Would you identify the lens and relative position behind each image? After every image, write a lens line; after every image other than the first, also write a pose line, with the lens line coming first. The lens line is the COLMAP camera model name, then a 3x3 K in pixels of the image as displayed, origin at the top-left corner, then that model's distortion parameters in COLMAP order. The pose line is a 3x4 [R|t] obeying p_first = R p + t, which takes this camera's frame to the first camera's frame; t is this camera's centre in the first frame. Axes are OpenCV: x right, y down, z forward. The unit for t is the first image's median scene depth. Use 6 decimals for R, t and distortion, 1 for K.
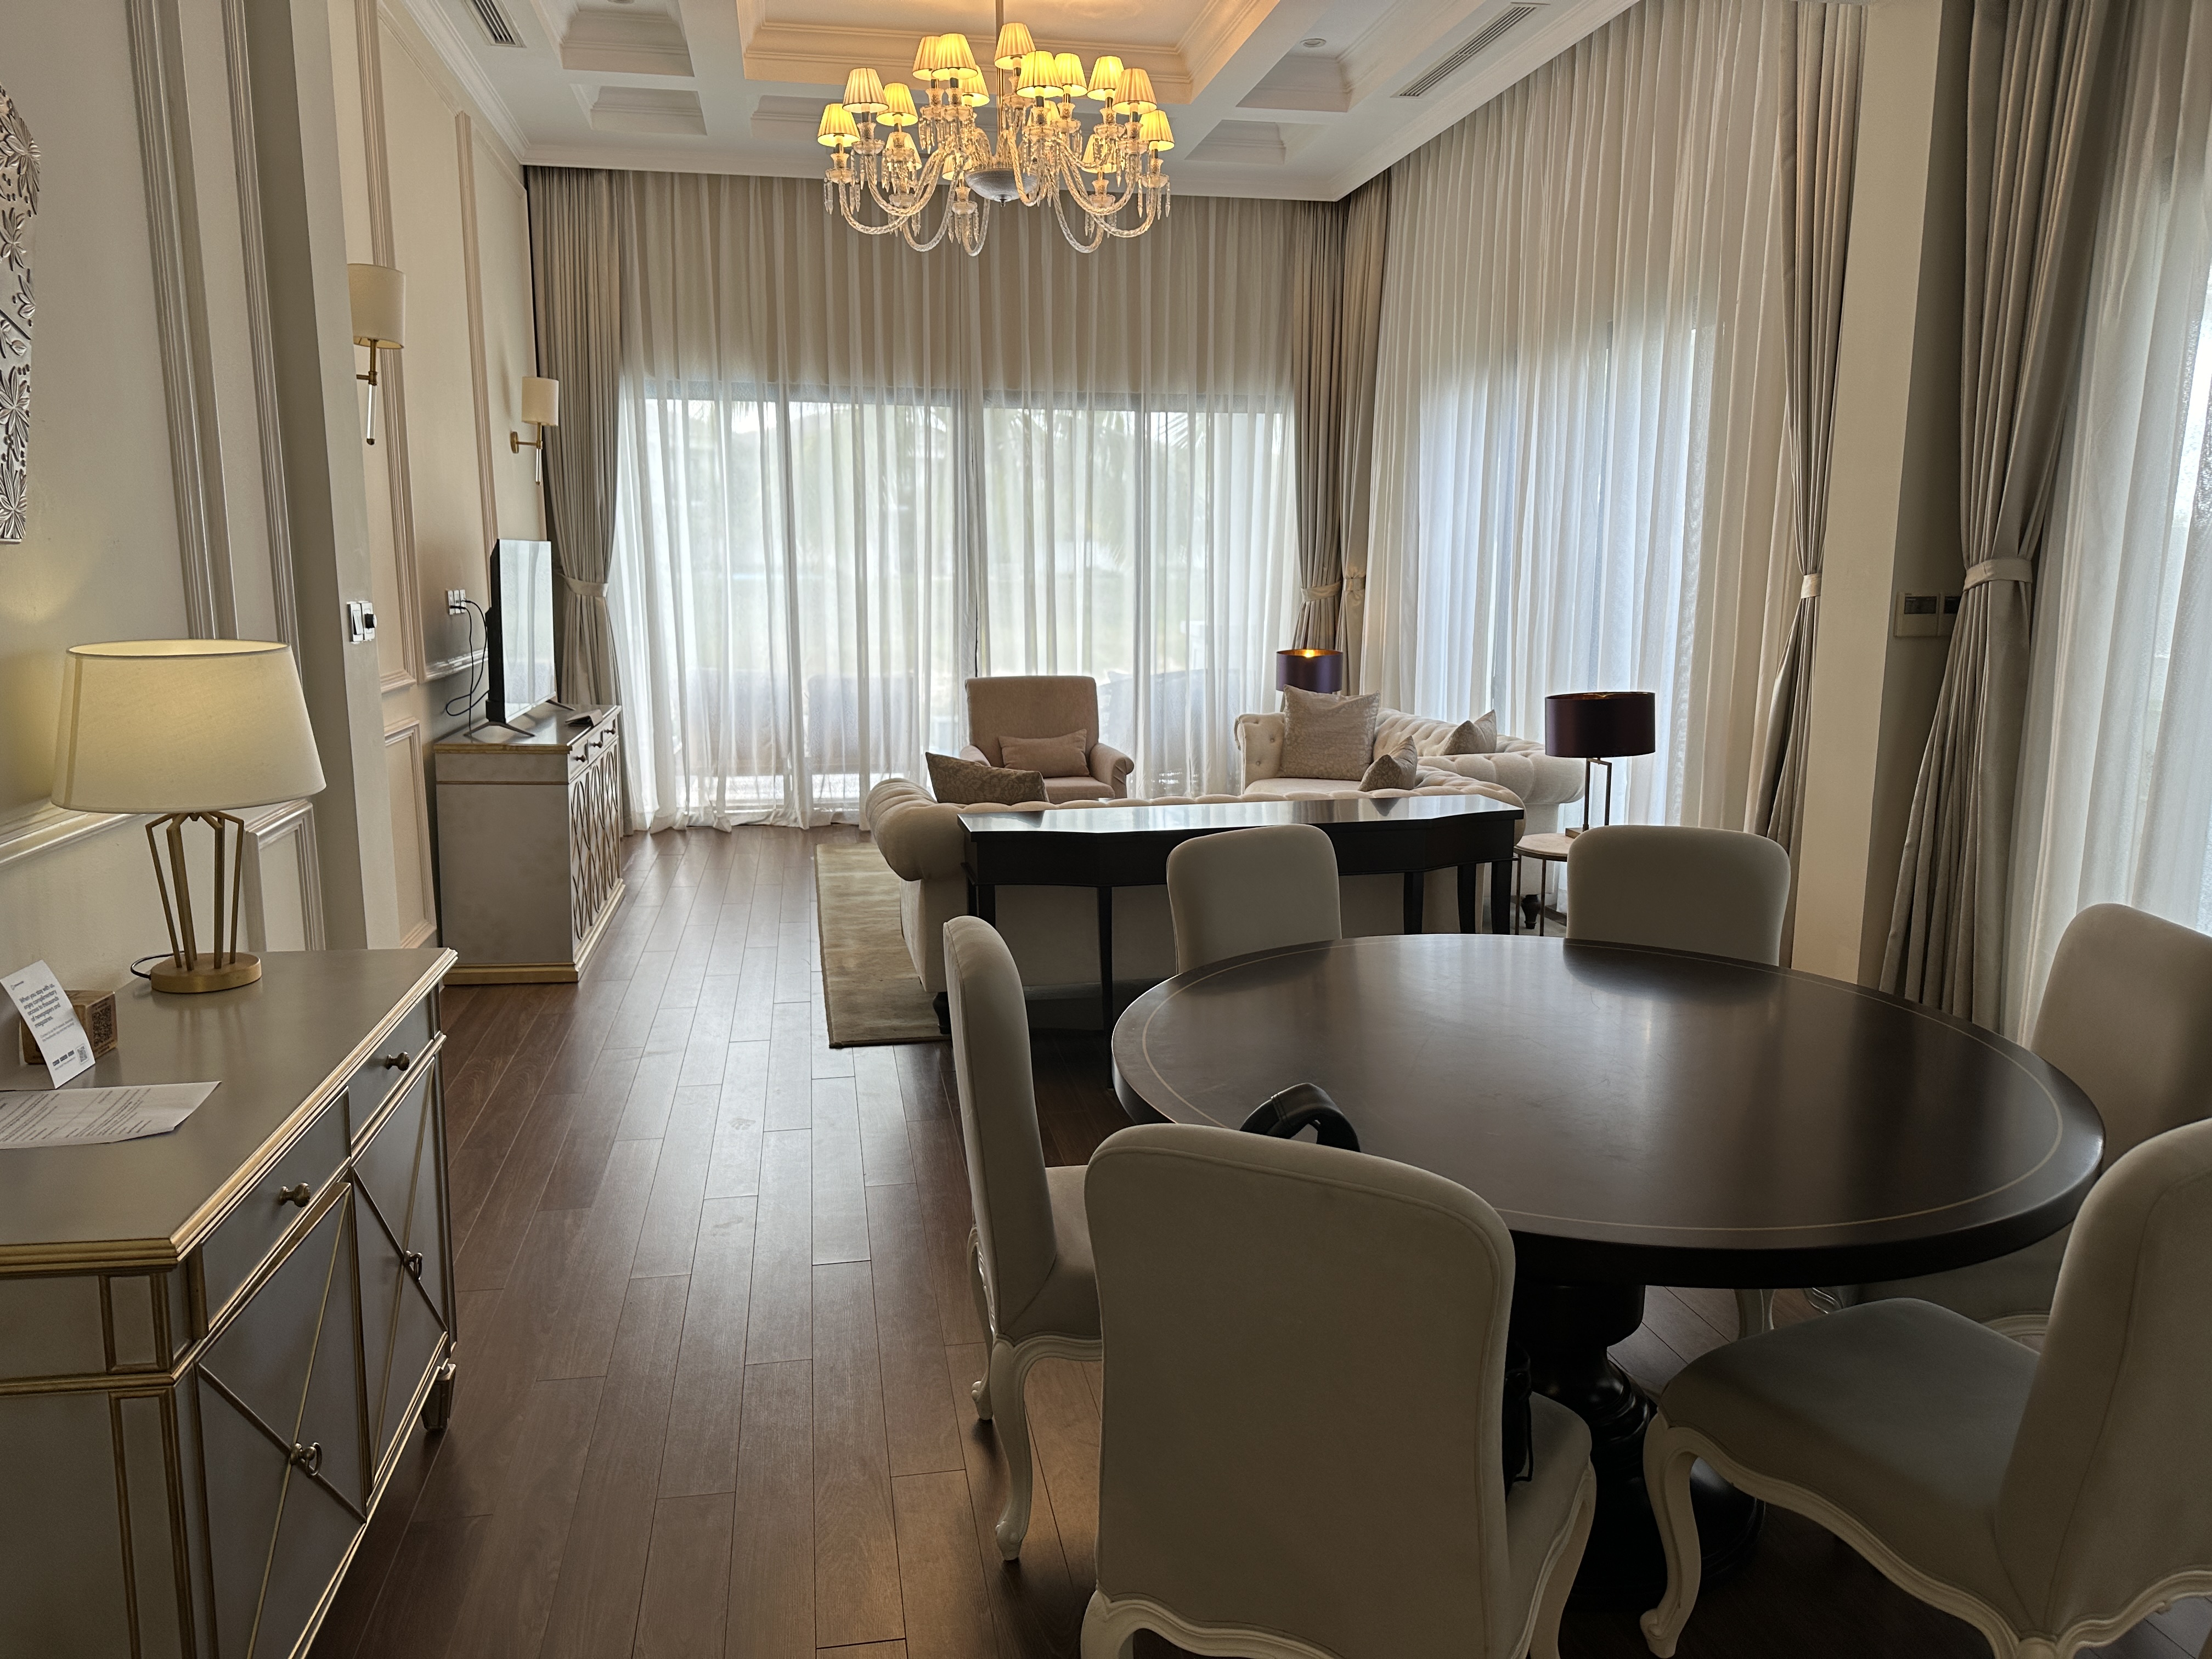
lens RADIAL K [[1542.1, 0, 1106.0], [0, 1542.1, 829.5], [0, 0, 1]] dist [-0.000625, -0.000286]
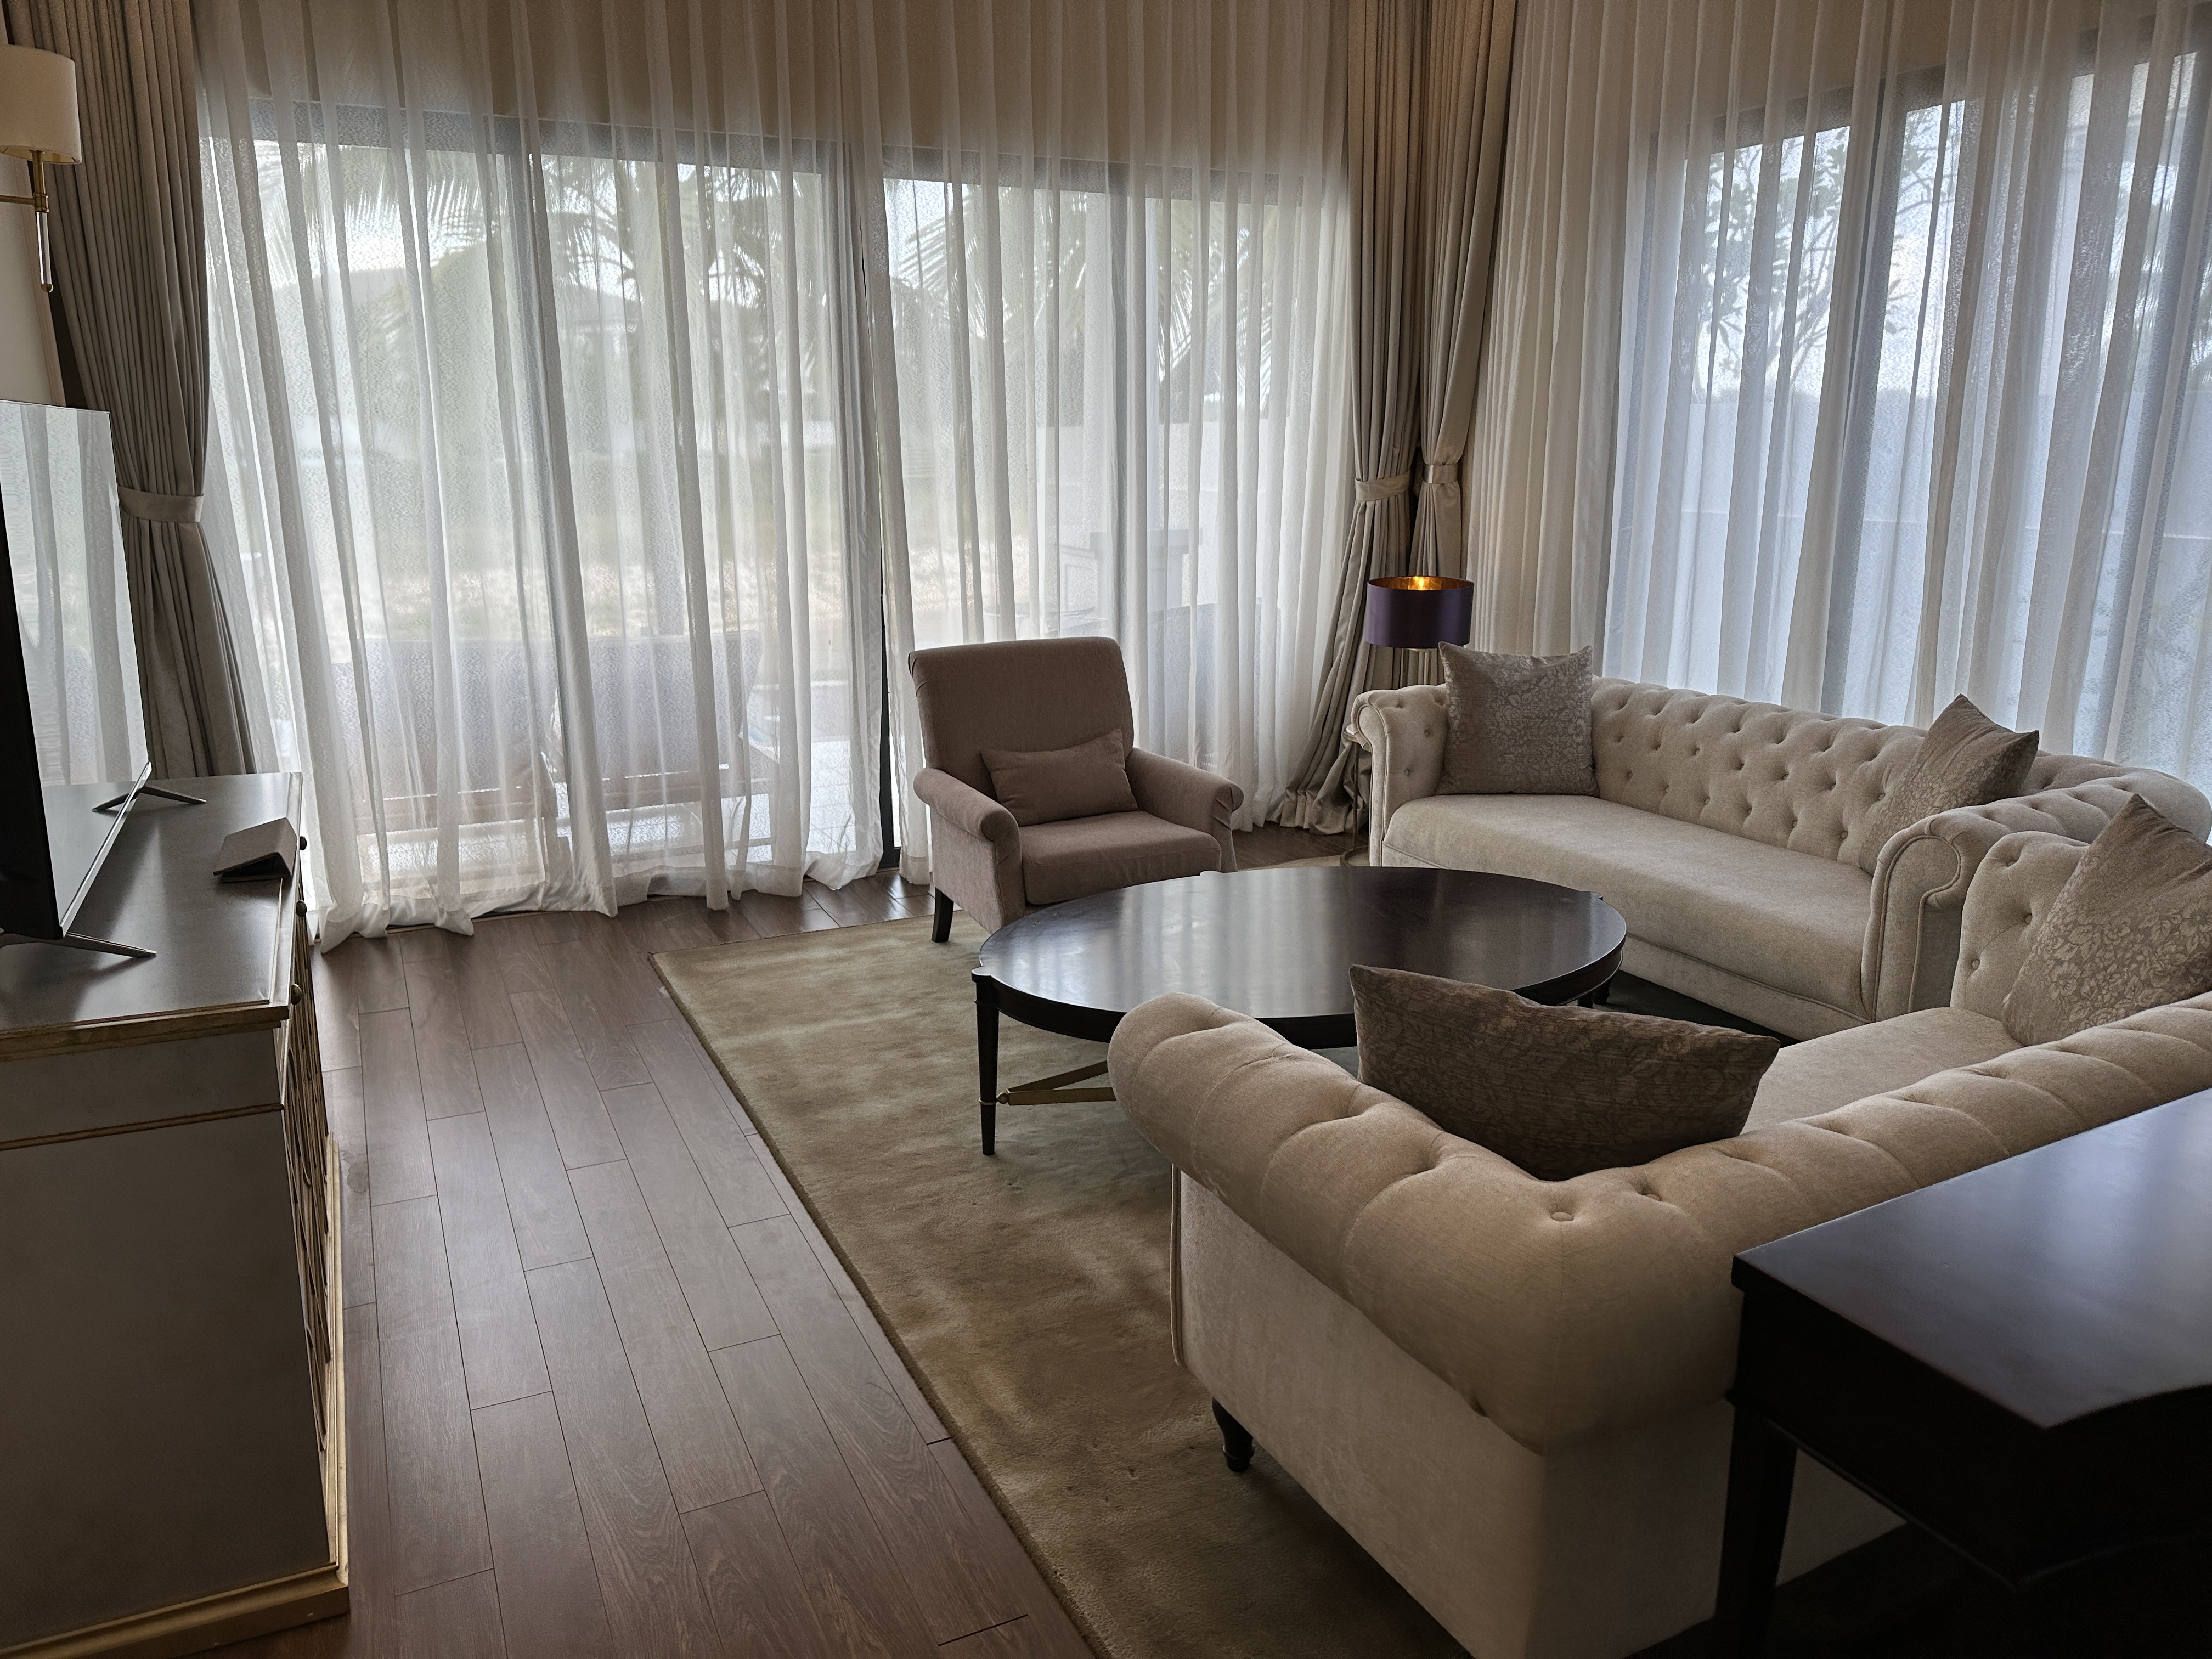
lens RADIAL K [[1645.5, 0, 1106.0], [0, 1645.5, 829.5], [0, 0, 1]] dist [0.006383, 0.005730]
pose [[0.982084, -0.055508, 0.180080, -0.122056], [0.049713, 0.998095, 0.036538, -0.046484], [-0.181766, -0.026931, 0.982973, 0.368442]]
